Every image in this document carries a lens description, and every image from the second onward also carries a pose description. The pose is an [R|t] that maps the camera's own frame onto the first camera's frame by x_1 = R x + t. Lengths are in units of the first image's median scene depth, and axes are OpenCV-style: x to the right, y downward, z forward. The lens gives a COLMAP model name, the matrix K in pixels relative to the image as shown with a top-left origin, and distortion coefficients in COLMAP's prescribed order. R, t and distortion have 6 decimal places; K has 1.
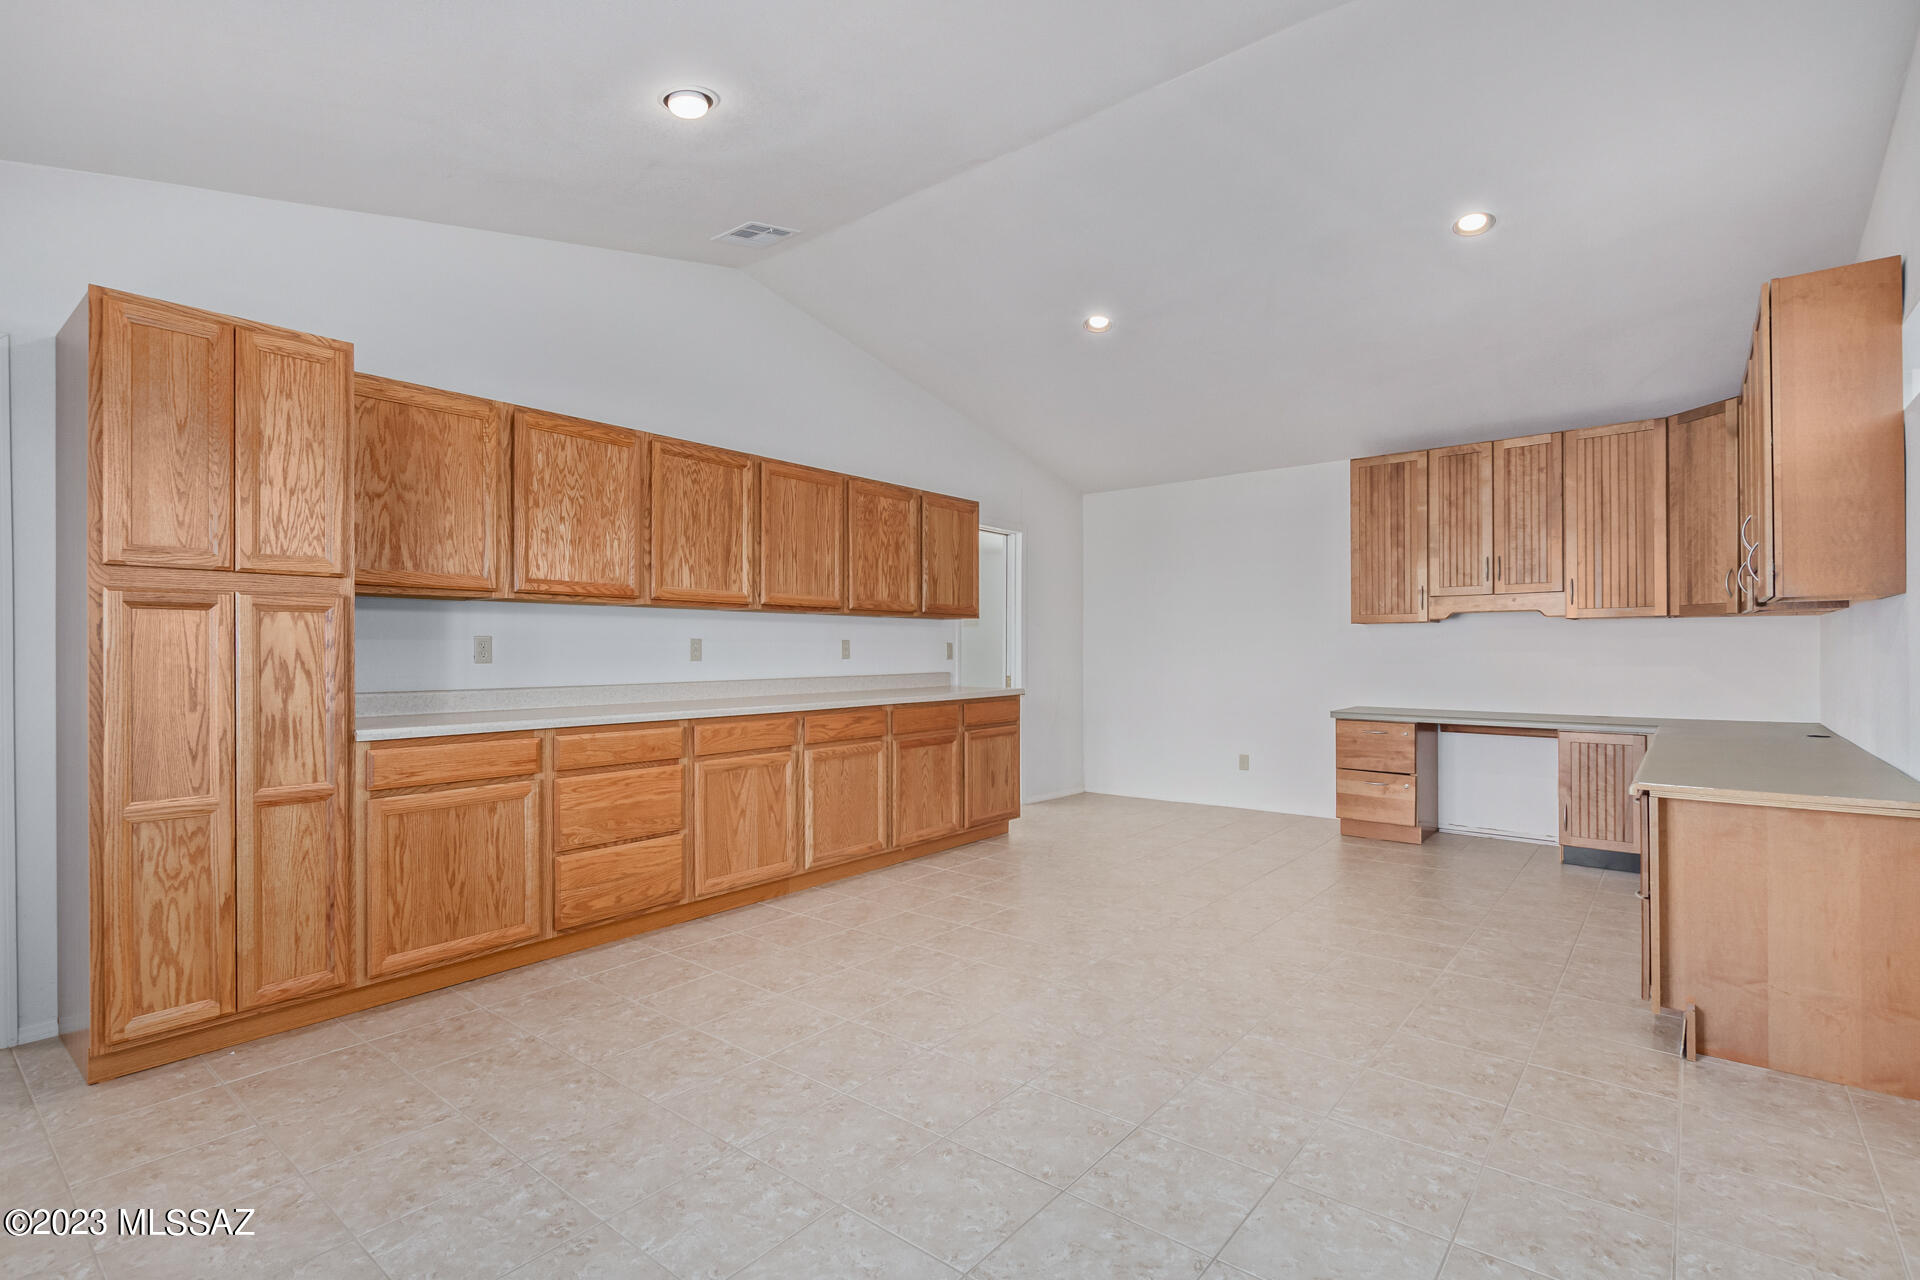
lens RADIAL K [[887.0, 0, 972.4], [0, 887.0, 642.7], [0, 0, 1]] dist [0.003090, 0.000083]
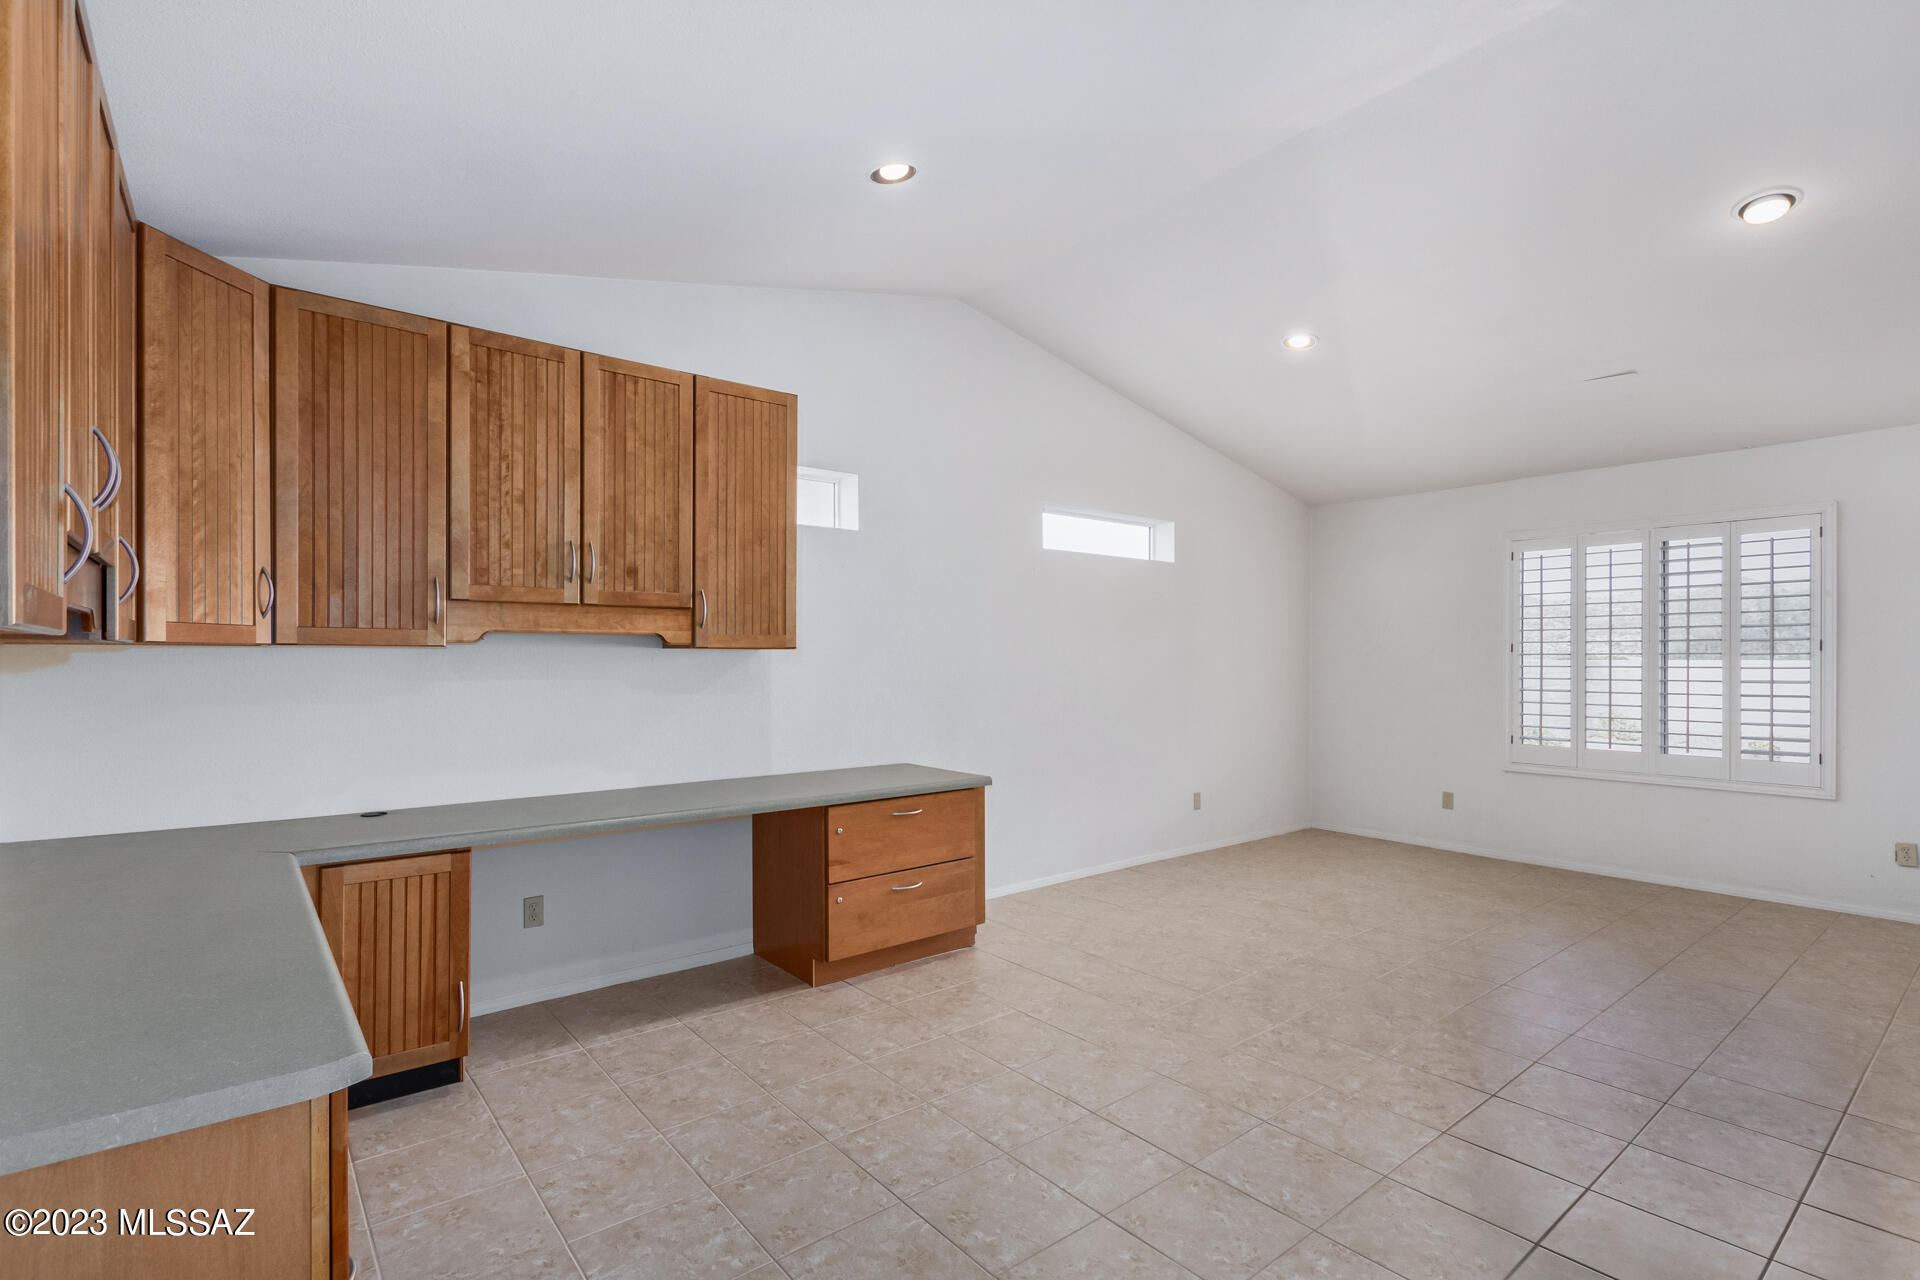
lens RADIAL K [[887.0, 0, 945.1], [0, 887.0, 656.7], [0, 0, 1]] dist [0.003090, 0.000083]
pose [[-0.975657, 0.002193, 0.219291, 0.299396], [0.000421, 0.999967, -0.008128, -0.021976], [-0.219301, -0.007838, -0.975626, 1.561474]]
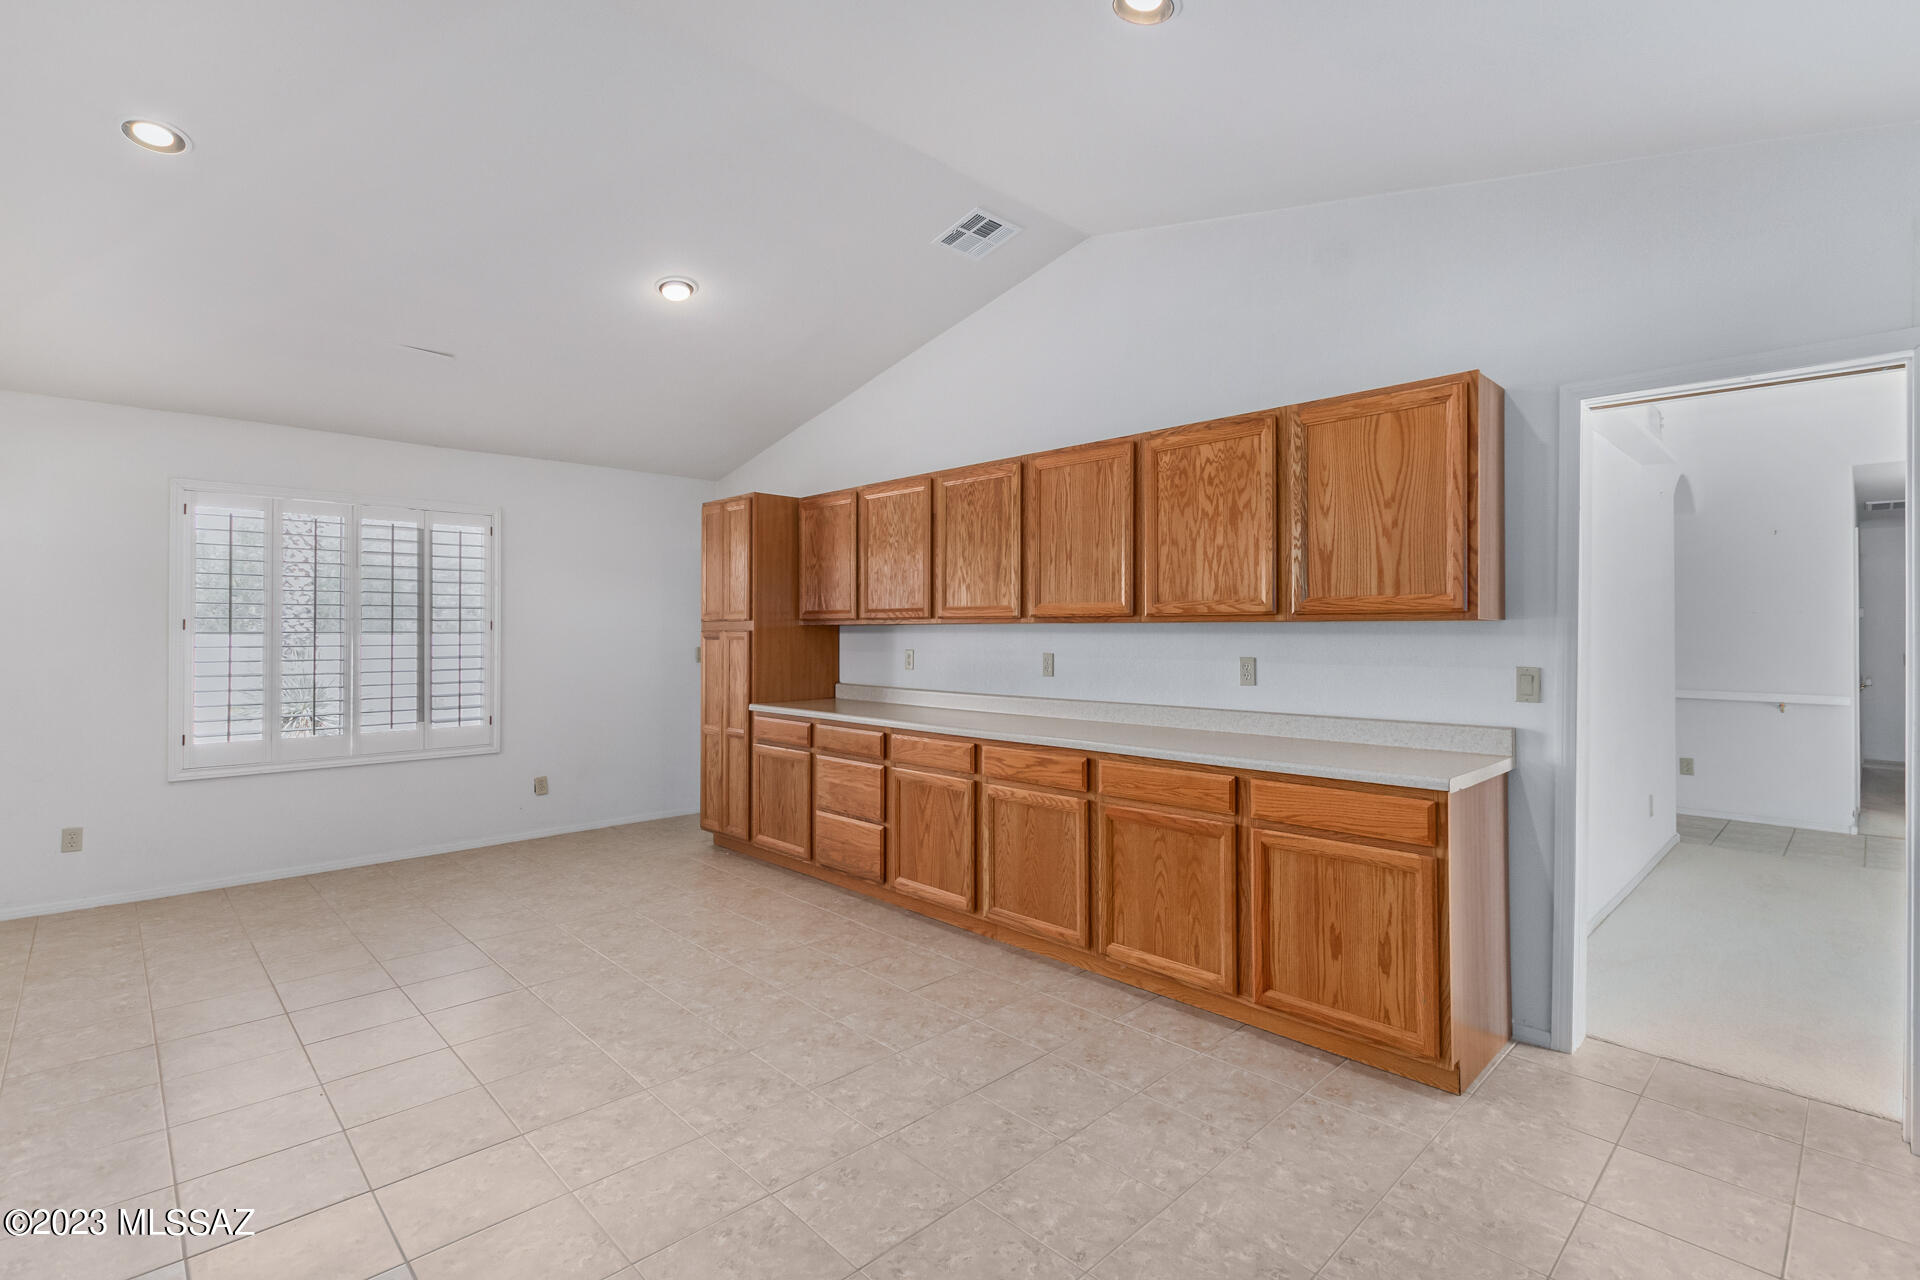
lens RADIAL K [[887.0, 0, 956.6], [0, 887.0, 627.3], [0, 0, 1]] dist [0.003090, 0.000083]
pose [[-0.122973, -0.005597, -0.992394, 0.707421], [0.006190, 0.999960, -0.006407, -0.029539], [0.992391, -0.006930, -0.122934, 1.095606]]
